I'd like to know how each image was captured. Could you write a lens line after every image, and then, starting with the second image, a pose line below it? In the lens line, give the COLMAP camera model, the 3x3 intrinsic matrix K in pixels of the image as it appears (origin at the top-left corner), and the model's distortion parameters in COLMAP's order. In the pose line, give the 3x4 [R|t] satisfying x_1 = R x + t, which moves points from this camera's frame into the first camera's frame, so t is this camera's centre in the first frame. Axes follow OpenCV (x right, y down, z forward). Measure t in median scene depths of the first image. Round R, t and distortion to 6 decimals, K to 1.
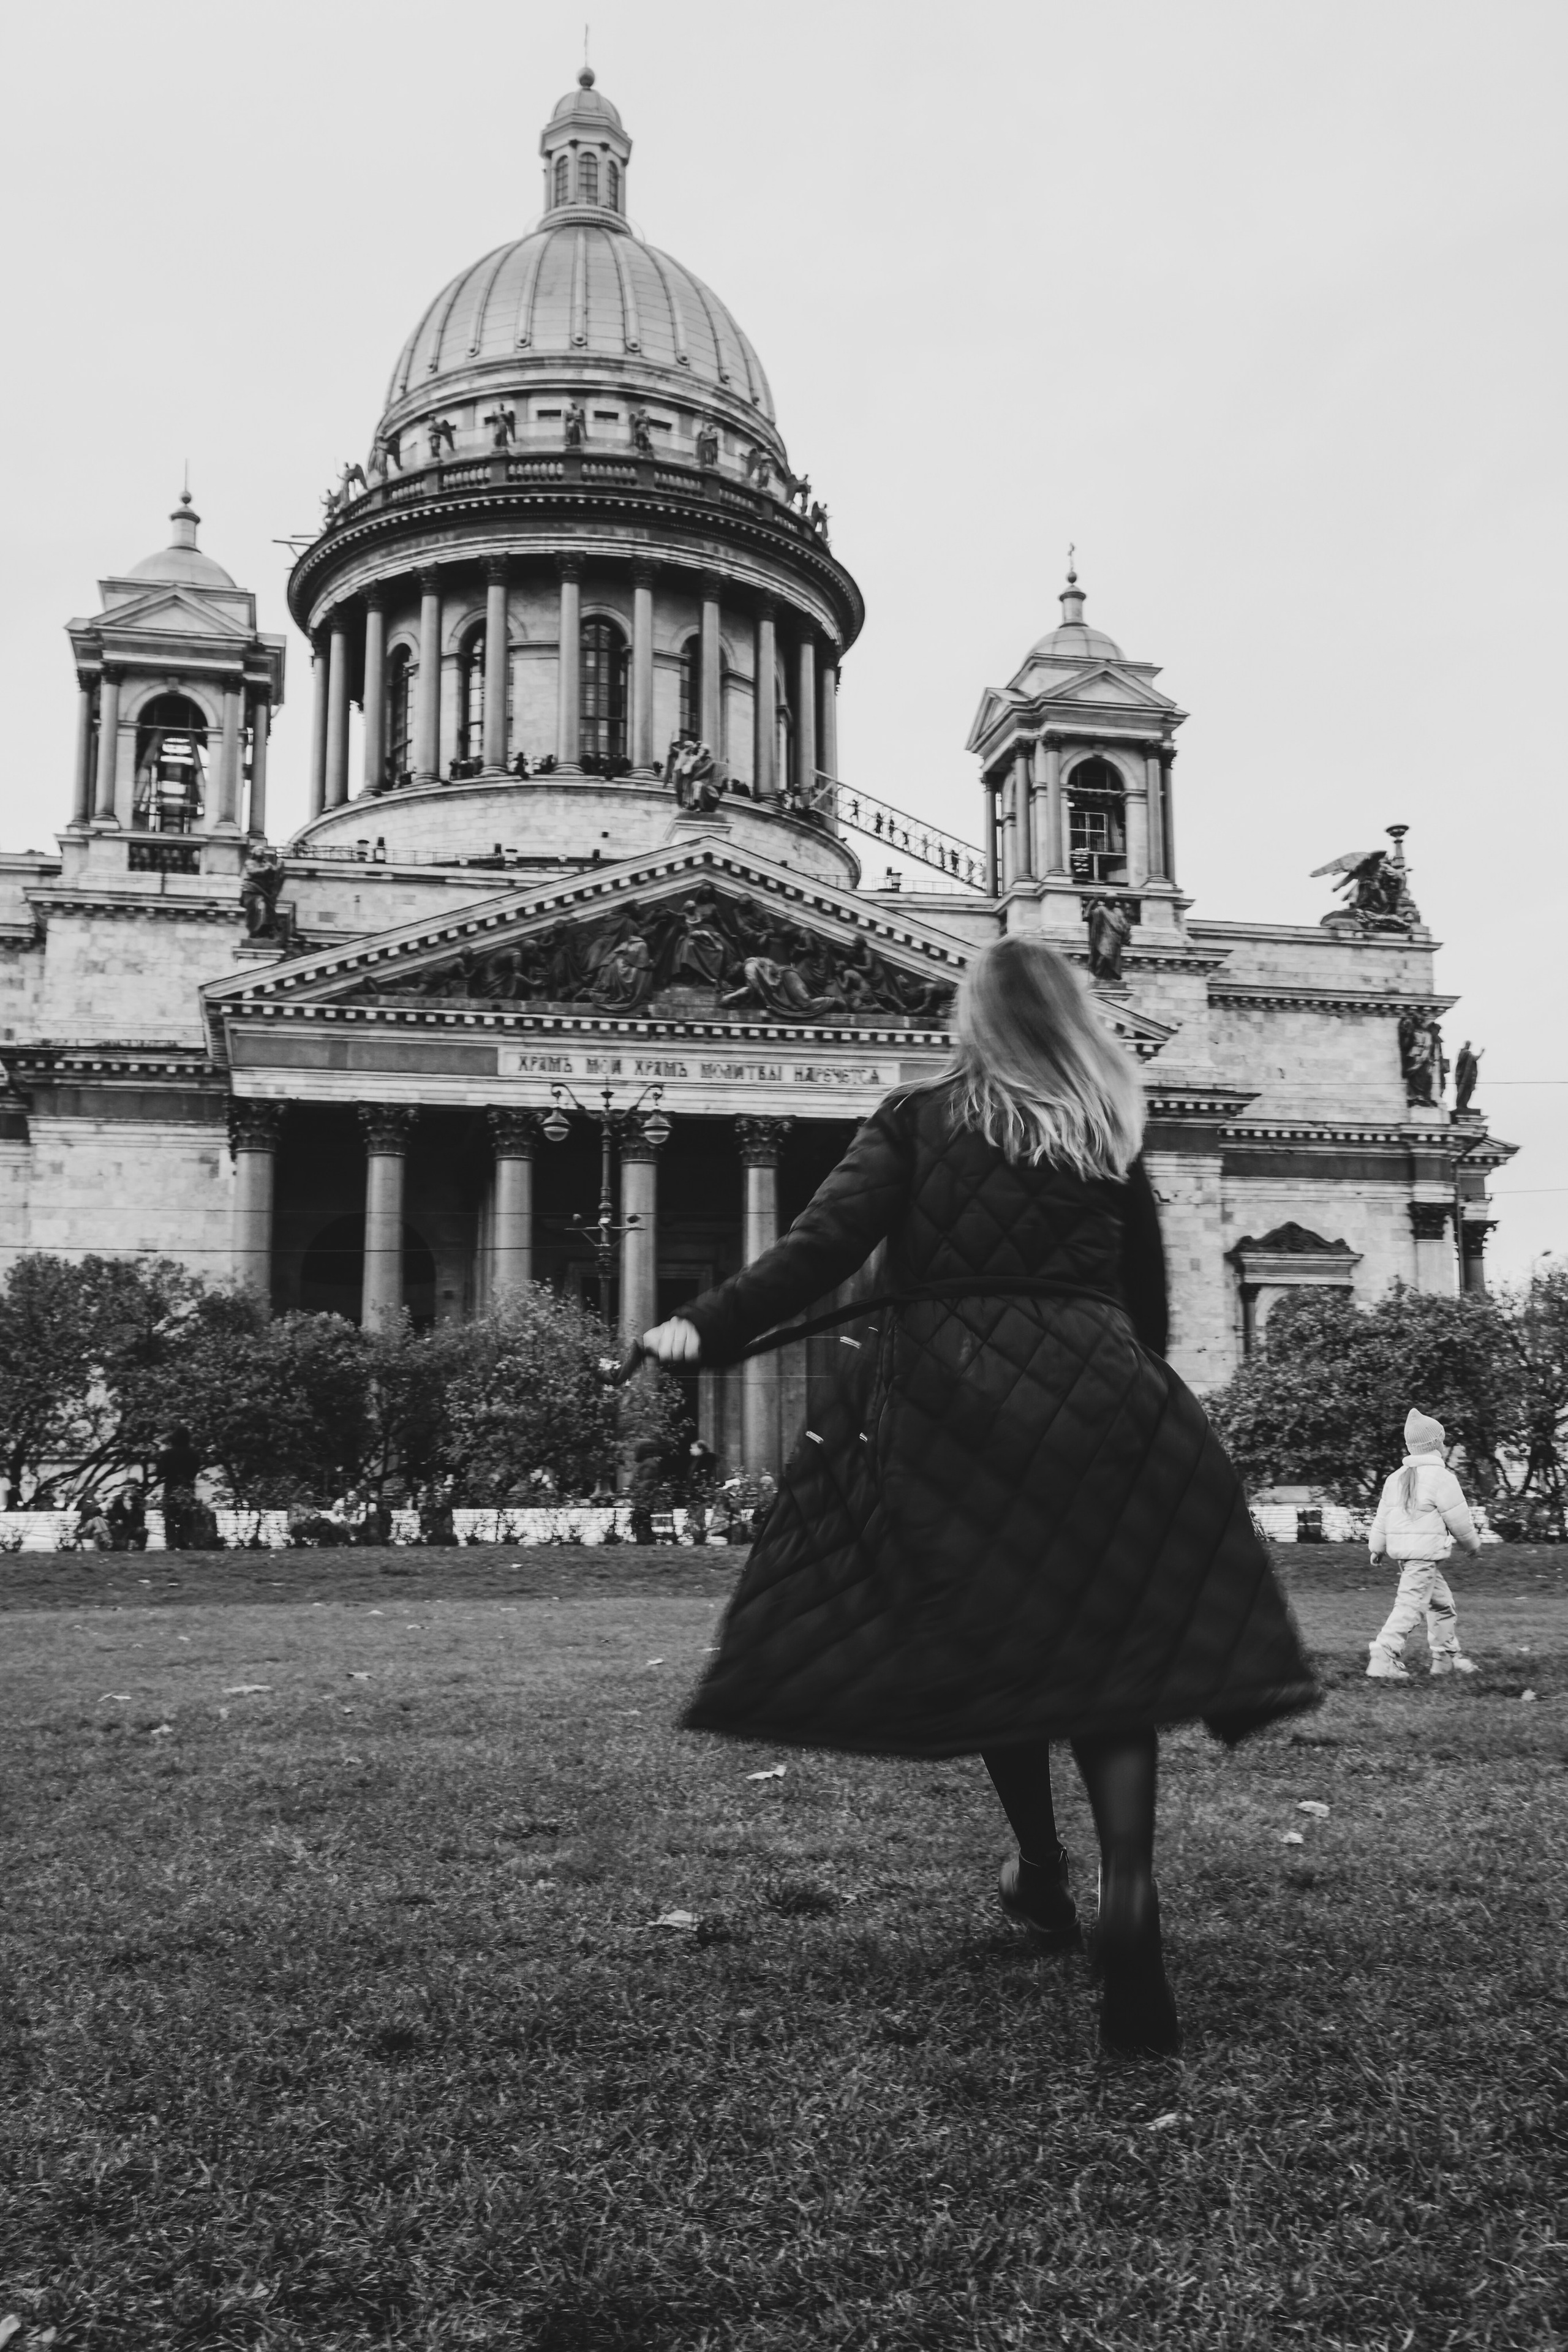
lens RADIAL K [[2221.7, 0, 784.0], [0, 2221.7, 1176.0], [0, 0, 1]] dist [-0.004371, -0.003323]
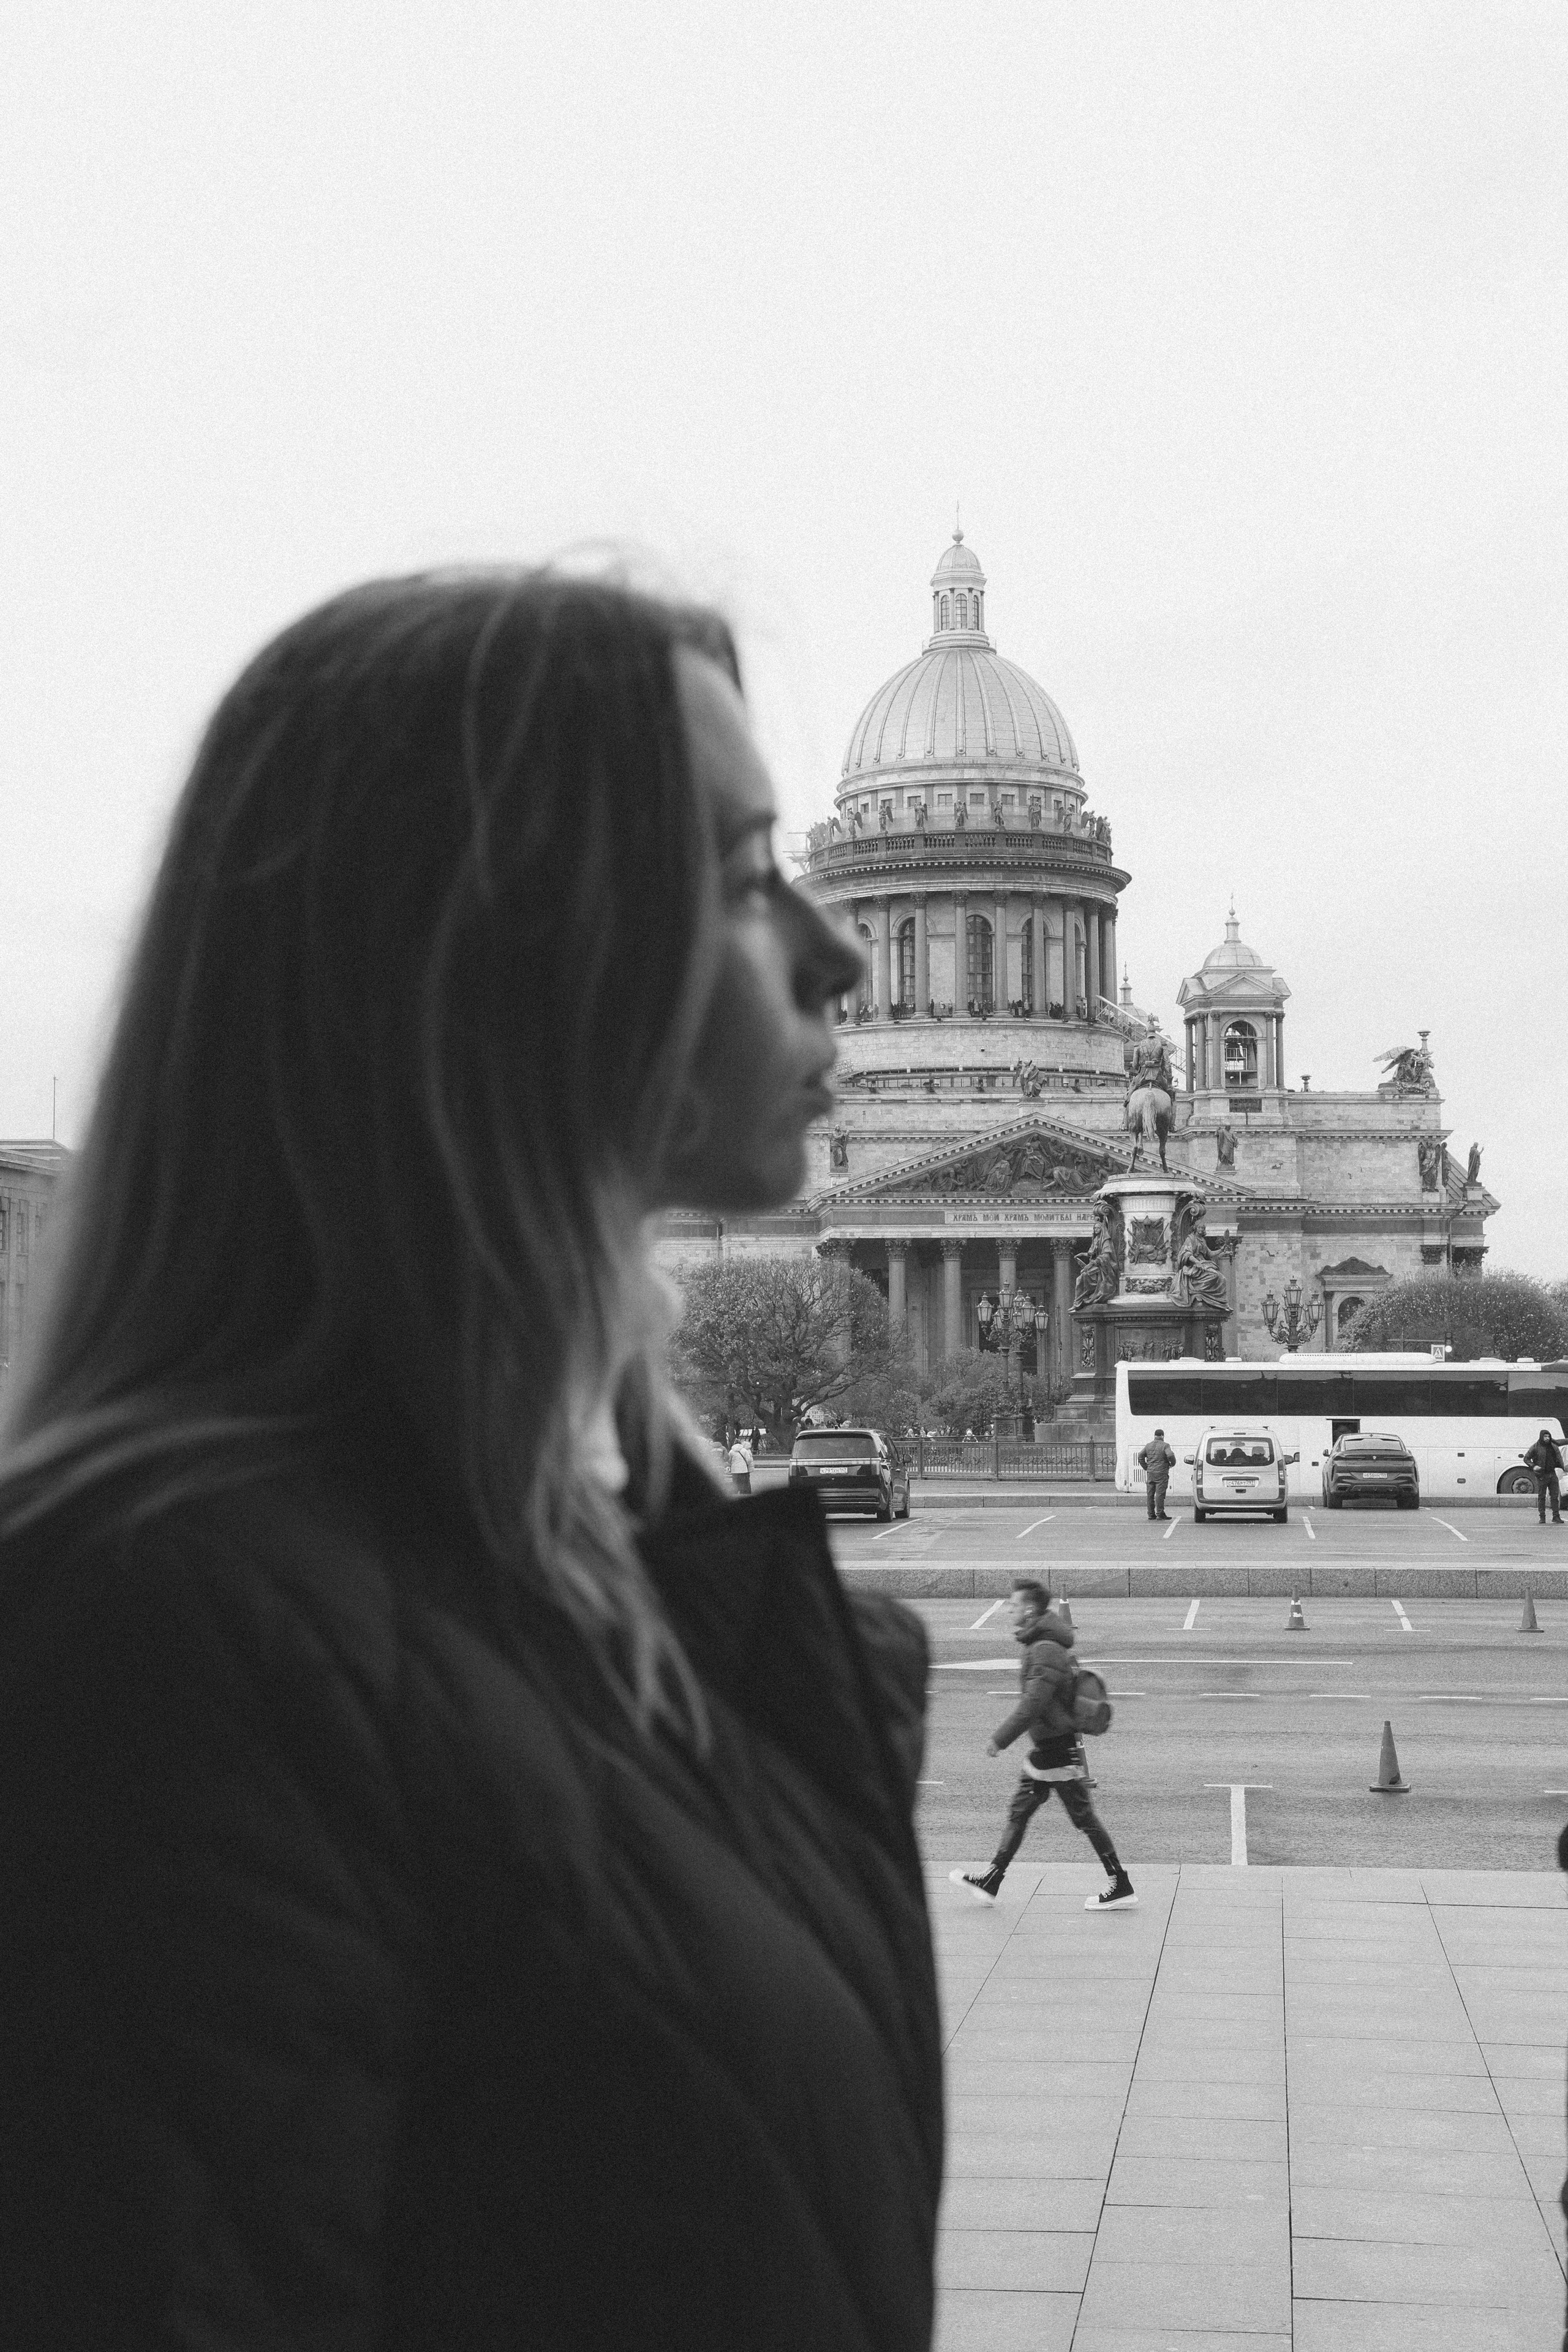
lens RADIAL K [[3297.5, 0, 784.0], [0, 3297.5, 1176.0], [0, 0, 1]] dist [0.144059, 0.025878]
pose [[0.992275, -0.013723, -0.123298, 0.094781], [0.024908, 0.995662, 0.089644, -0.304278], [0.121533, -0.092023, 0.988312, -1.783125]]
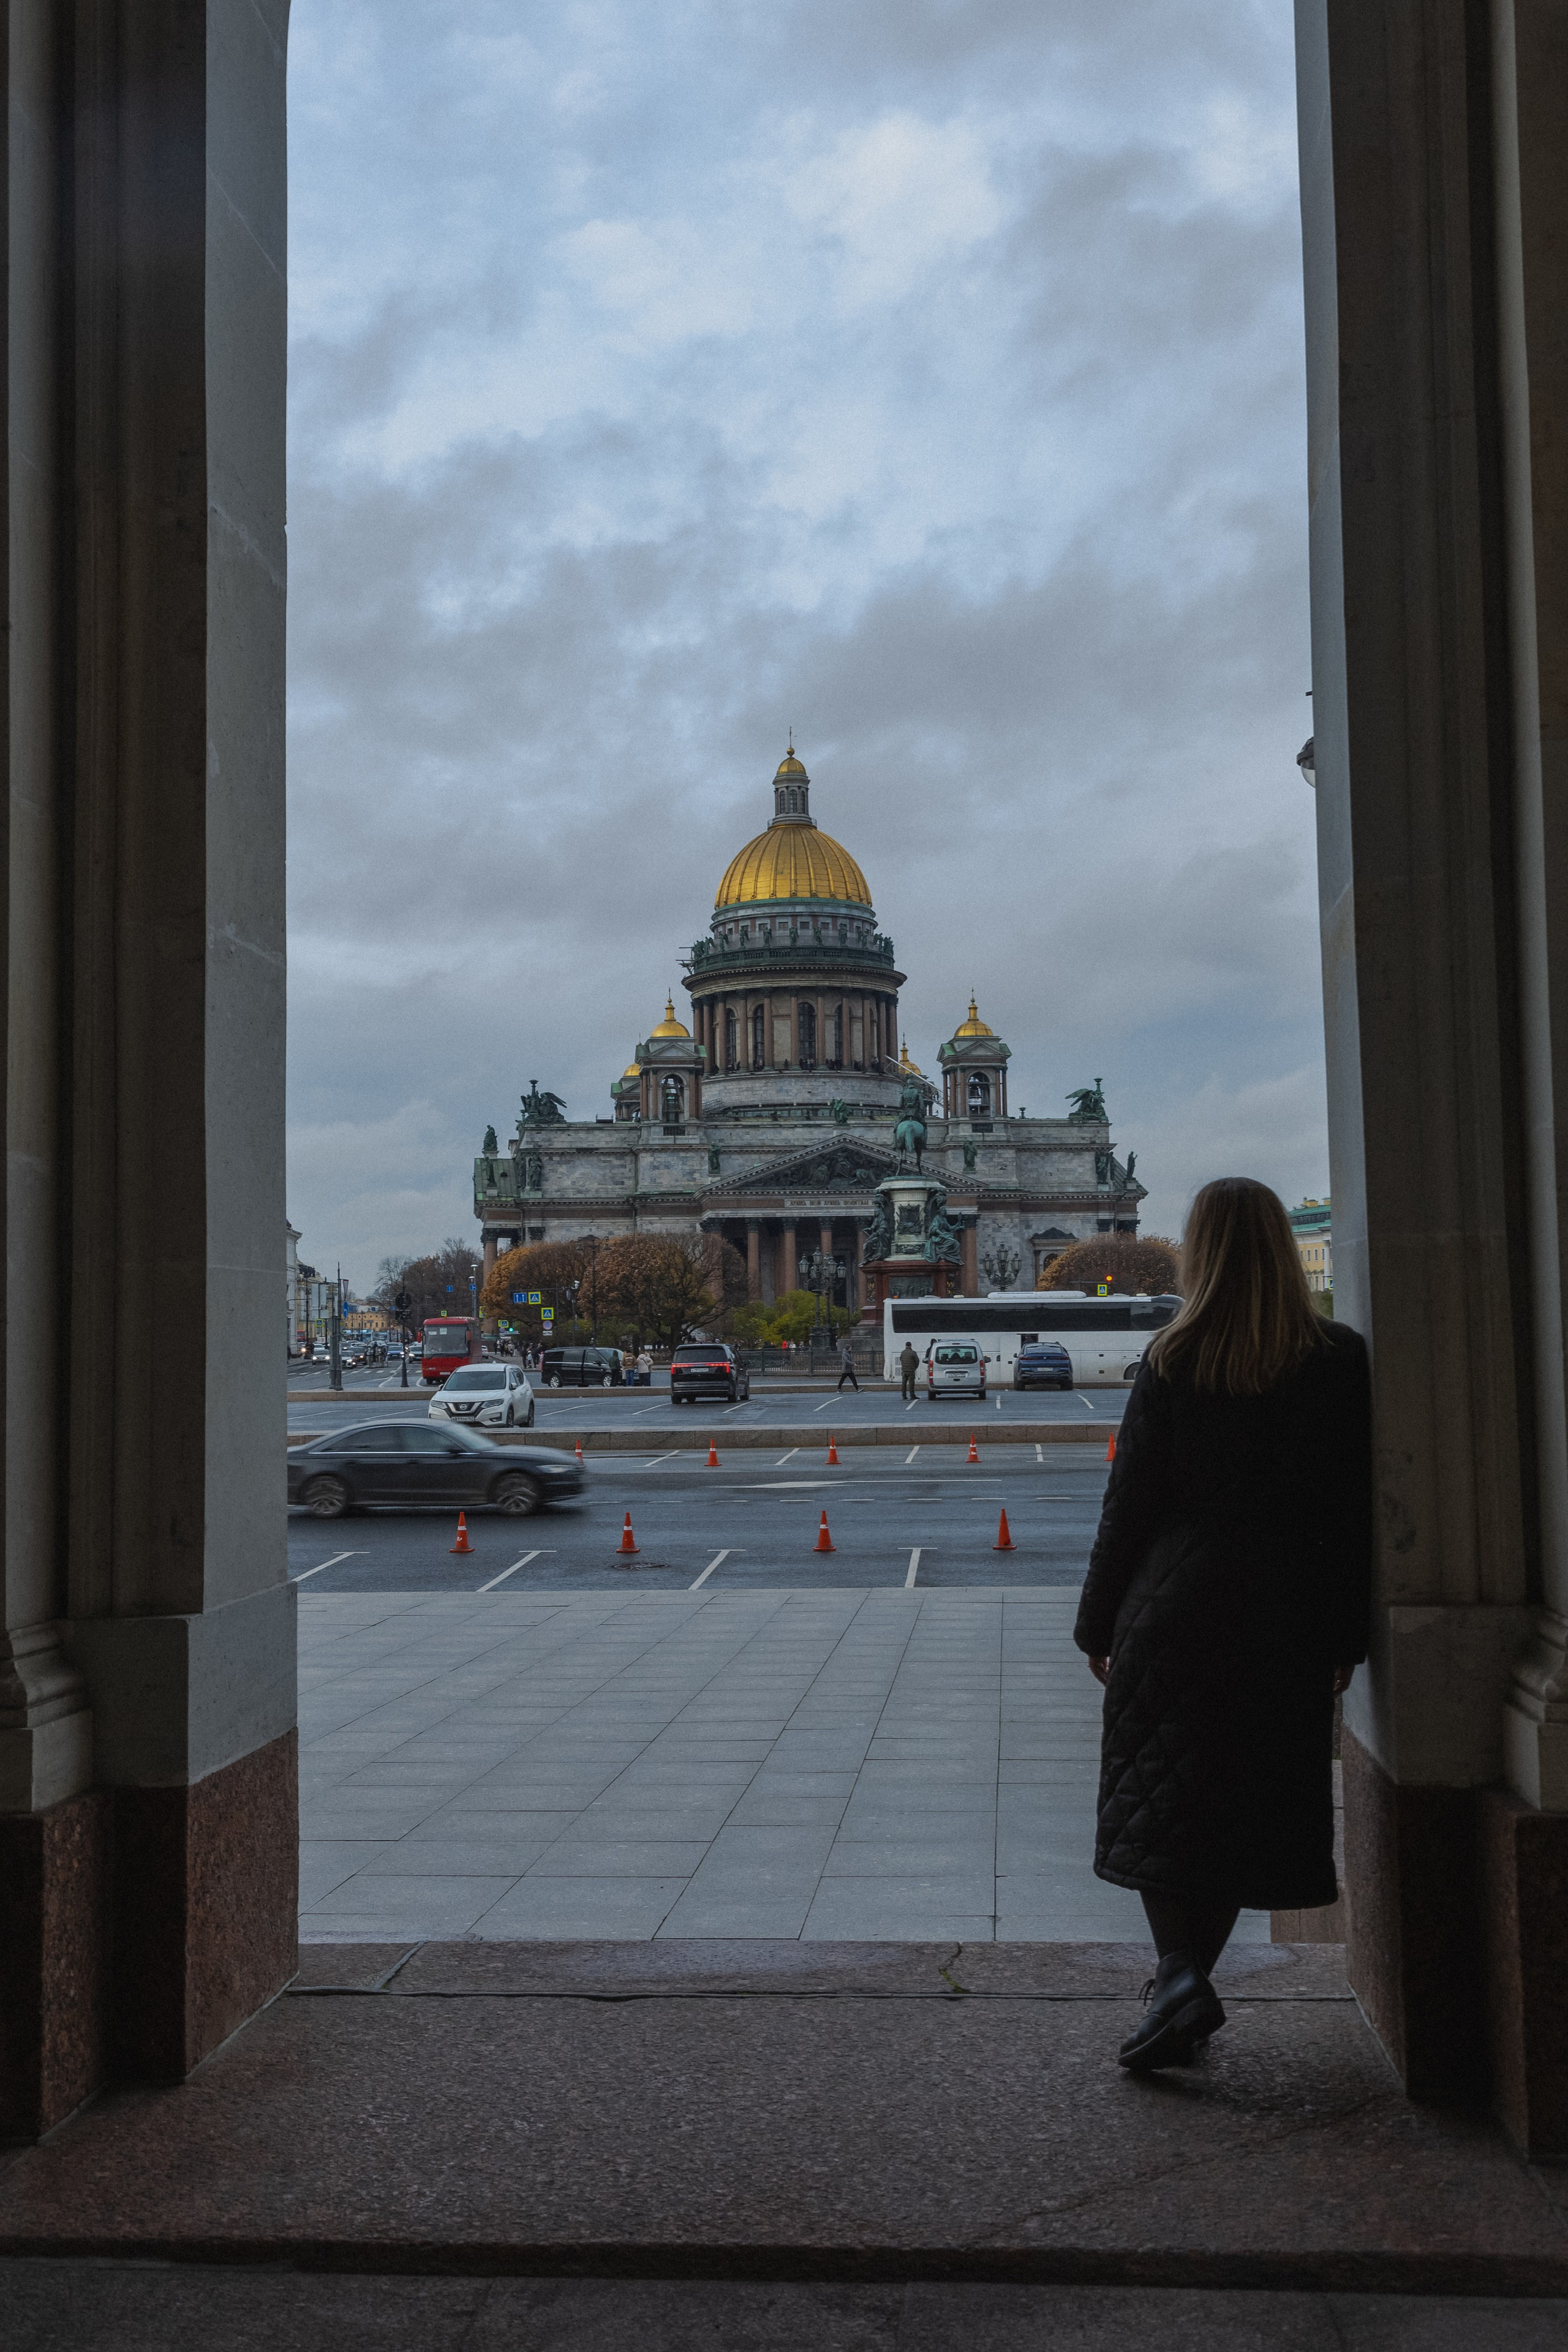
lens RADIAL K [[2221.7, 0, 784.0], [0, 2221.7, 1176.0], [0, 0, 1]] dist [-0.004371, -0.003323]
pose [[0.996816, -0.019524, -0.077311, 0.103237], [0.026610, 0.995429, 0.091717, -0.309654], [0.075167, -0.093483, 0.992779, -1.816704]]
